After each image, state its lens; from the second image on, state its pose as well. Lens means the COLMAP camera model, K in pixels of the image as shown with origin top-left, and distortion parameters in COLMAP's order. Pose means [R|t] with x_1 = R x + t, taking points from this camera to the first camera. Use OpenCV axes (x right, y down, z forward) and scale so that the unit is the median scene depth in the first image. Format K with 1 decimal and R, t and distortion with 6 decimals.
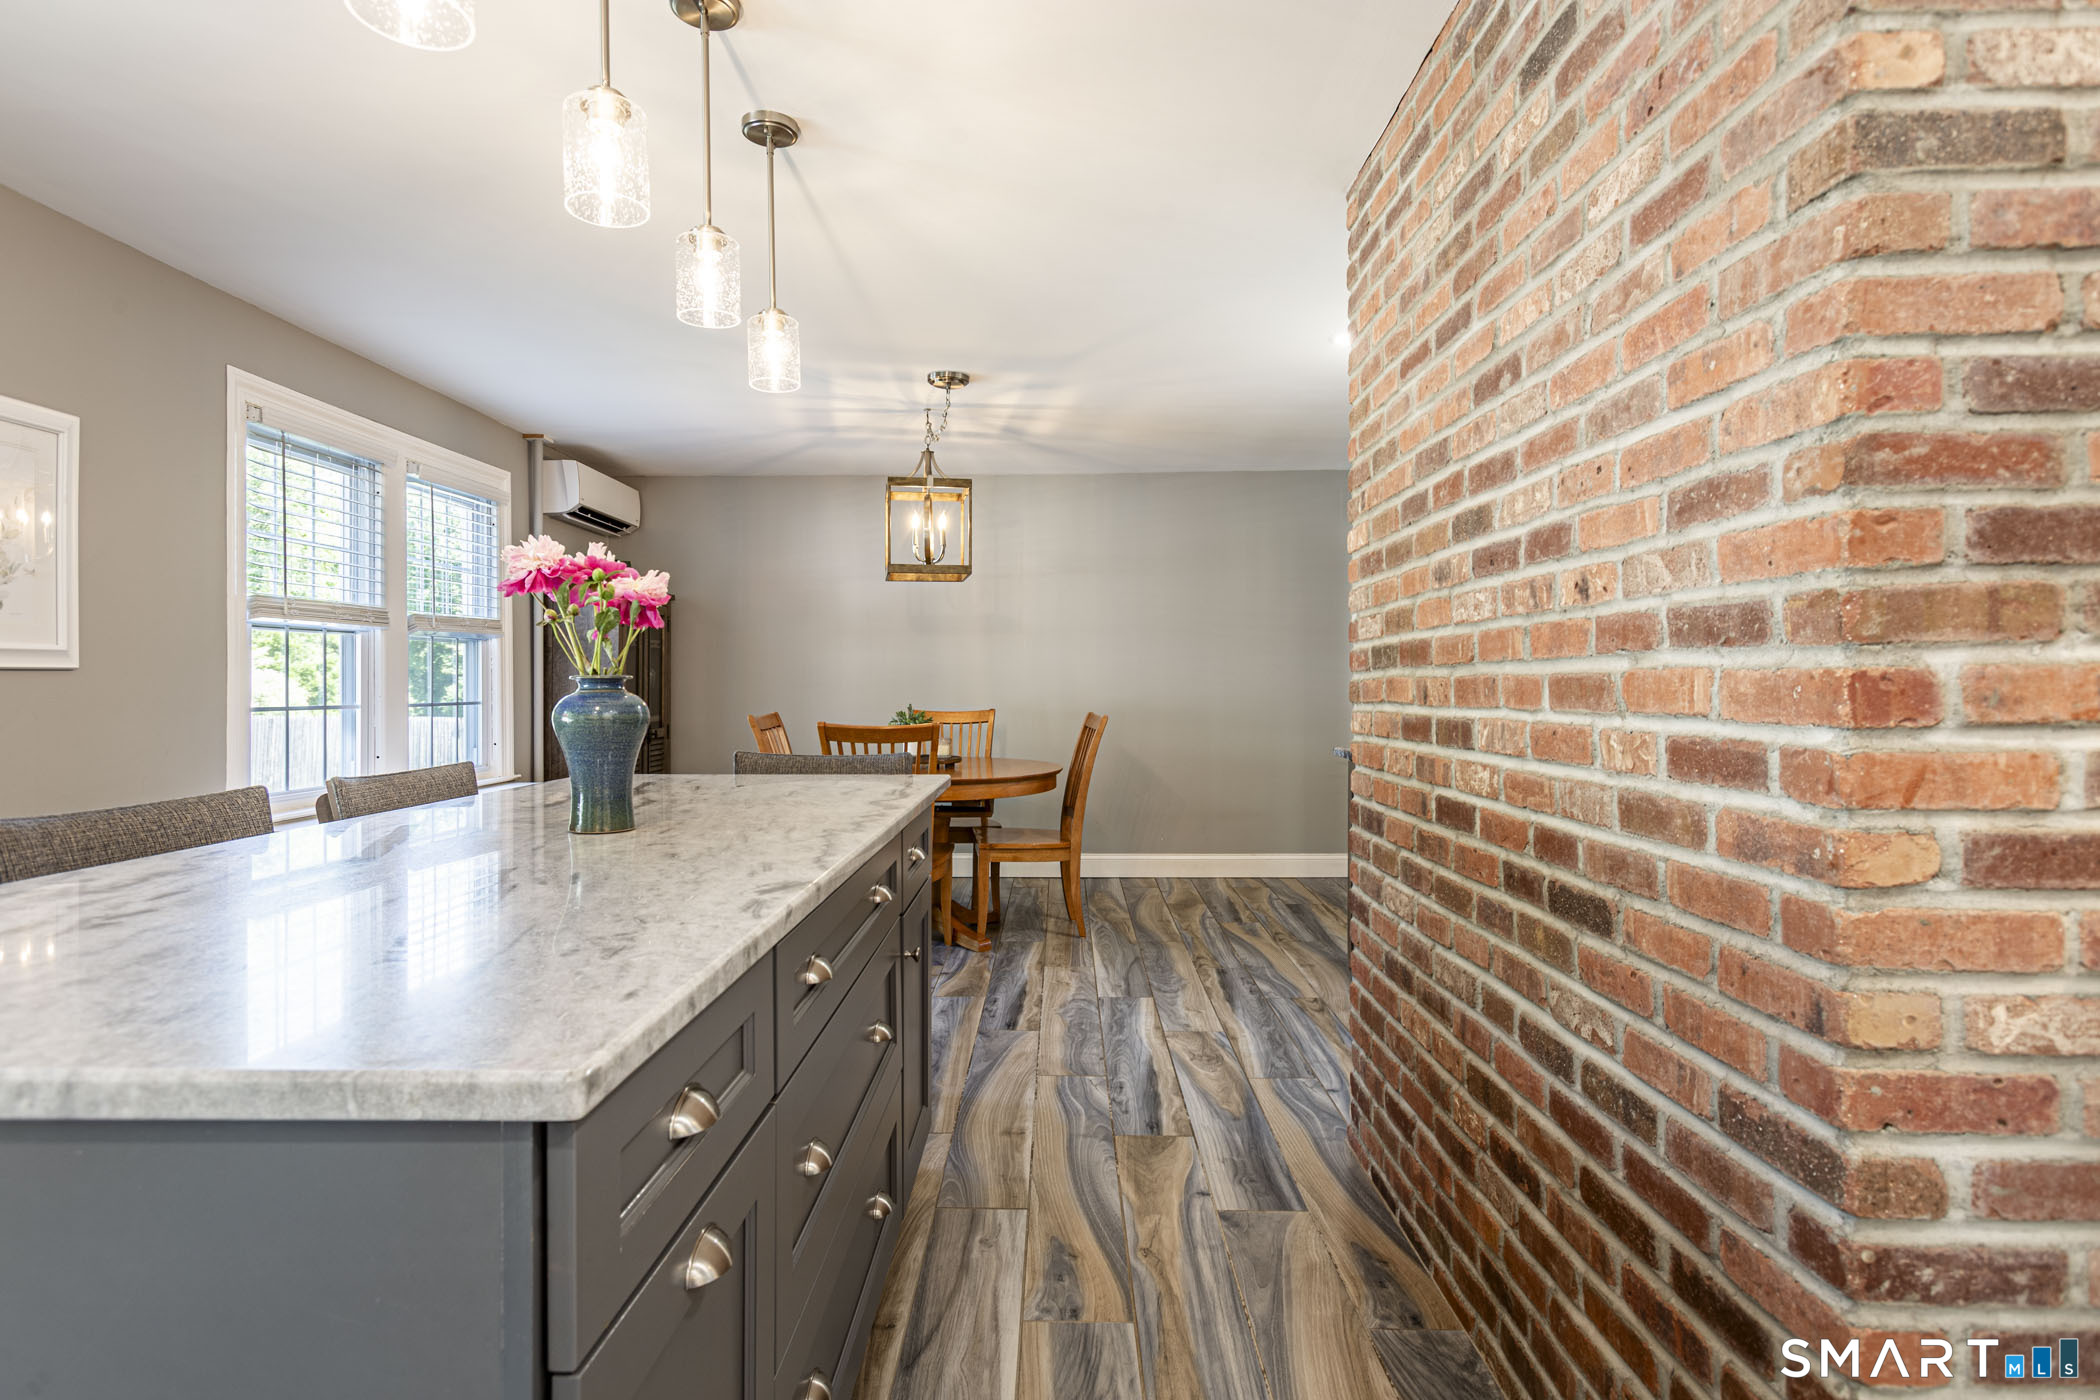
lens RADIAL K [[1071.5, 0, 1046.8], [0, 1071.5, 688.2], [0, 0, 1]] dist [0.003464, 0.001502]
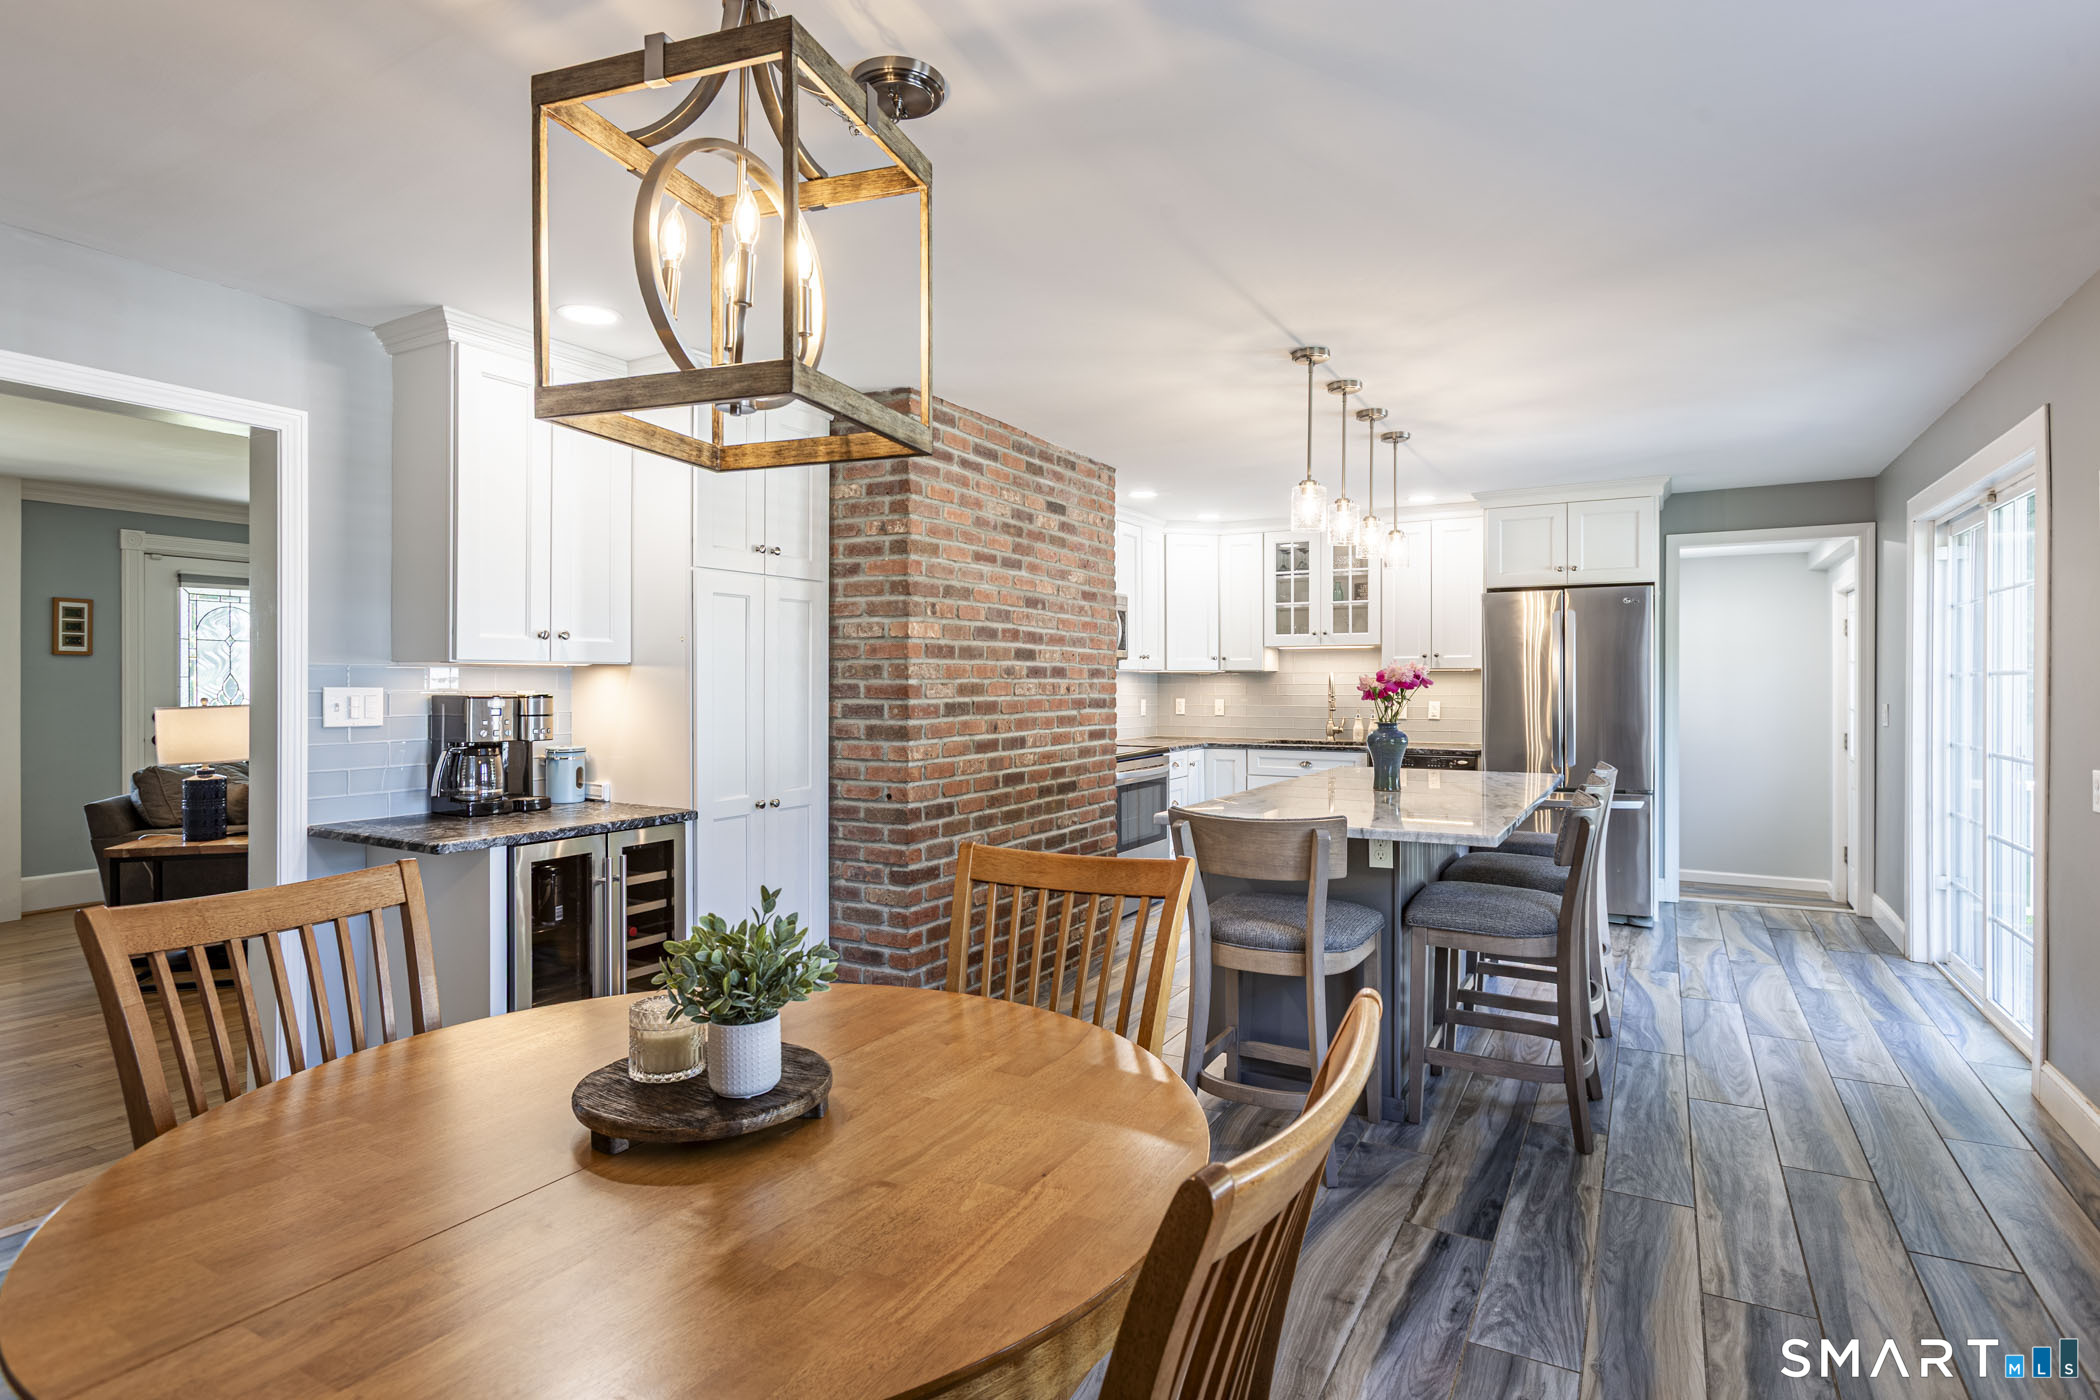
lens RADIAL K [[1086.1, 0, 1047.0], [0, 1086.1, 686.5], [0, 0, 1]] dist [-0.002411, 0.003088]
pose [[-0.875065, -0.001045, 0.484005, -1.328639], [0.001482, 0.999987, 0.004839, -0.148917], [-0.484004, 0.004952, -0.875052, 4.981858]]
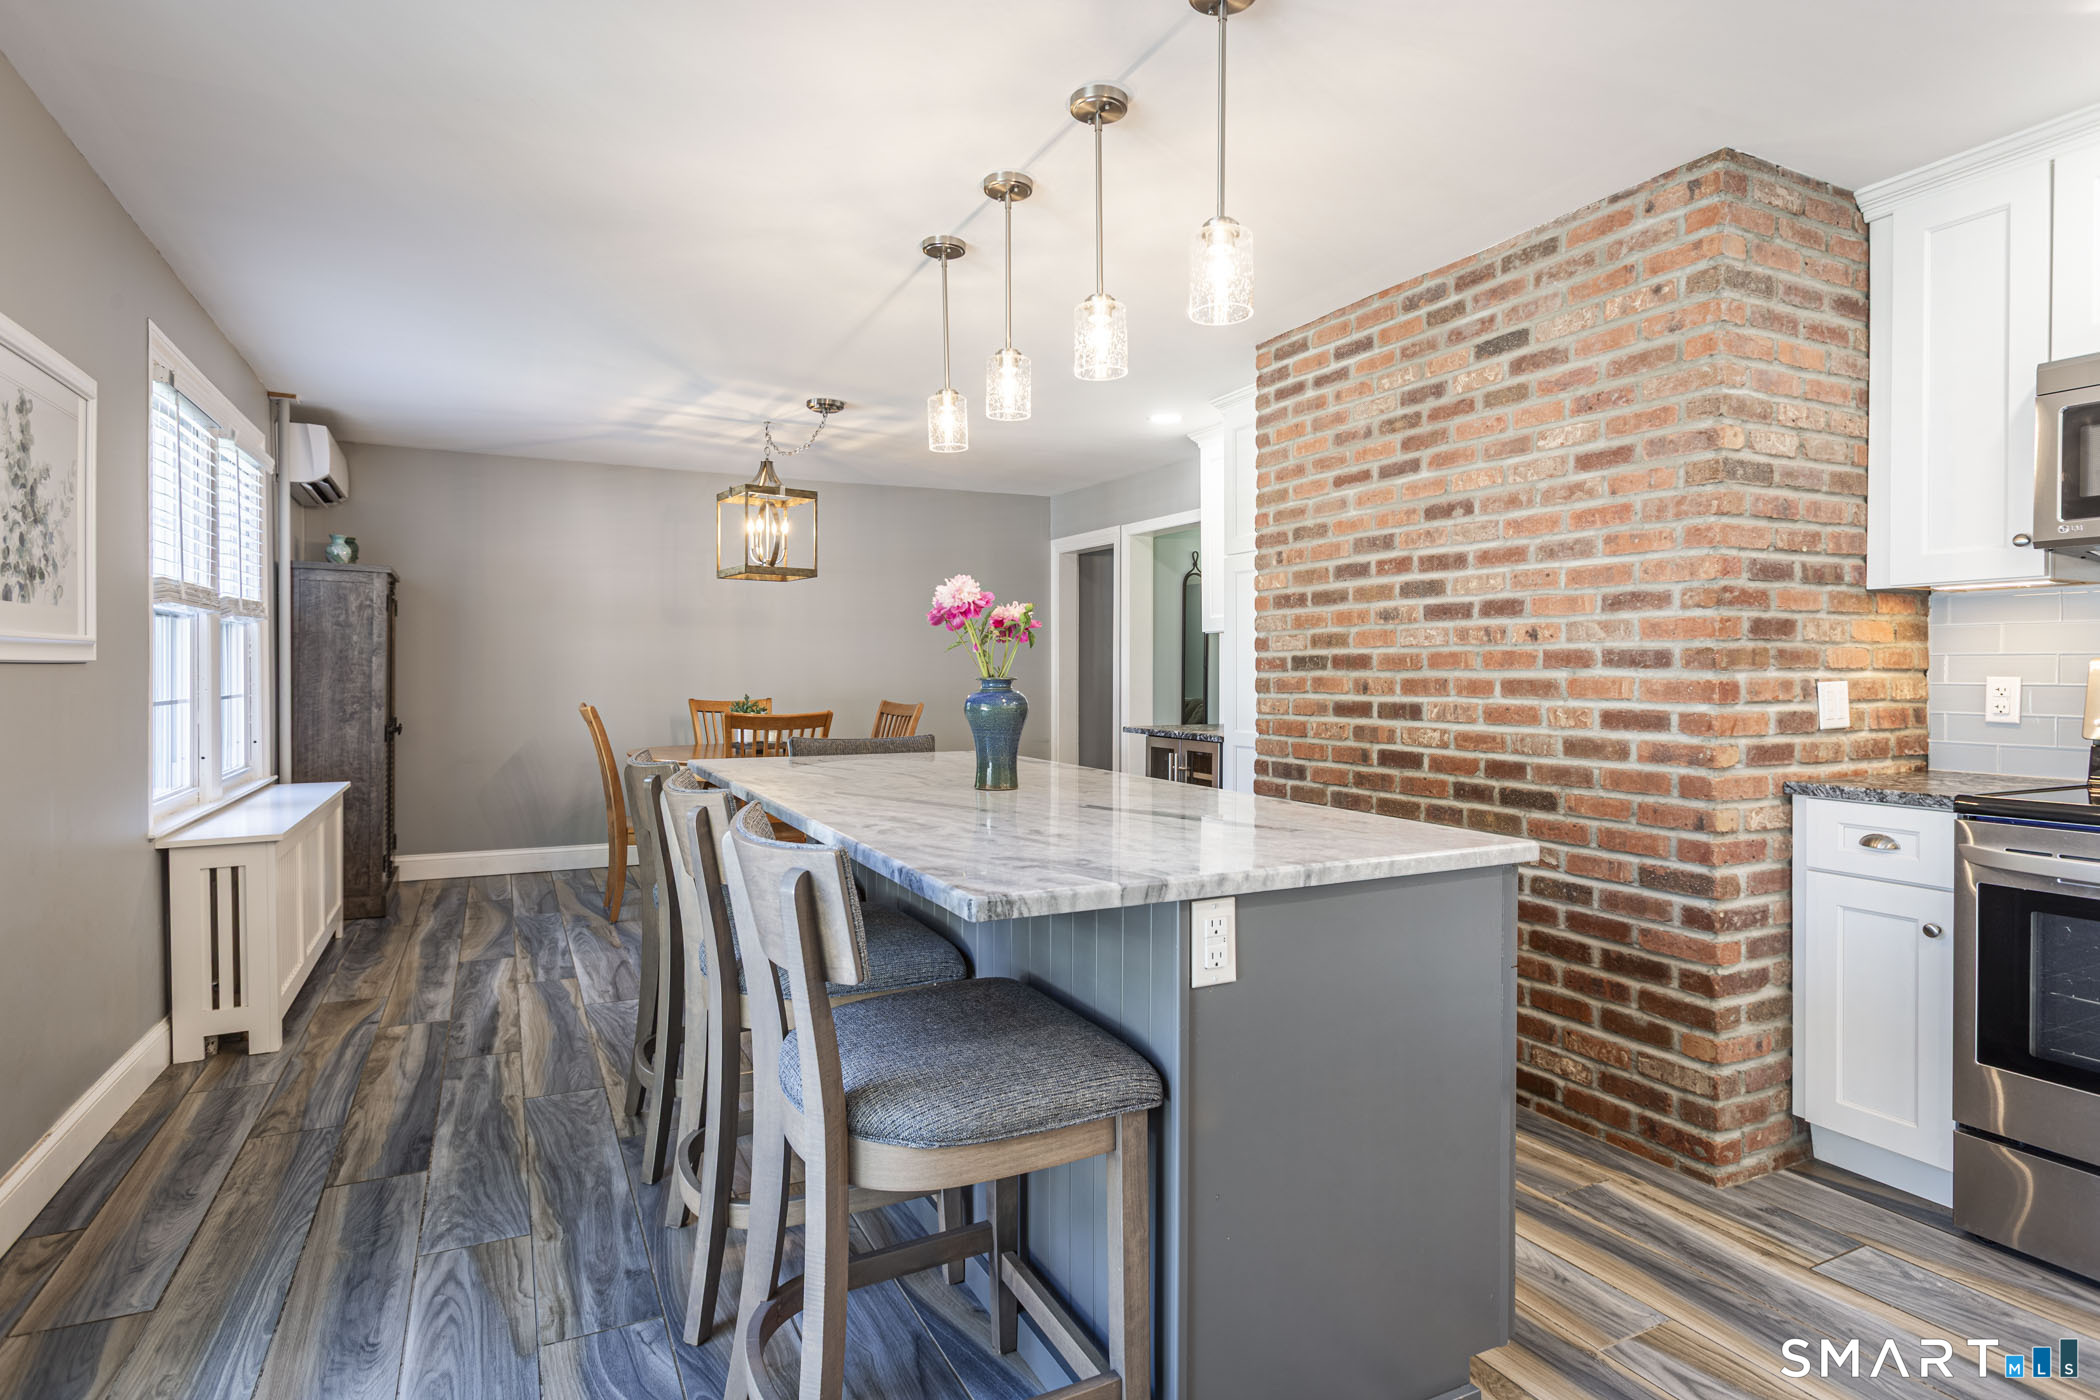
lens RADIAL K [[1086.1, 0, 1047.0], [0, 1086.1, 686.5], [0, 0, 1]] dist [-0.002411, 0.003088]
pose [[0.887335, -0.002720, 0.461118, -1.499149], [-0.002587, 0.999938, 0.010876, -0.022513], [-0.461119, -0.010844, 0.887272, -0.428160]]
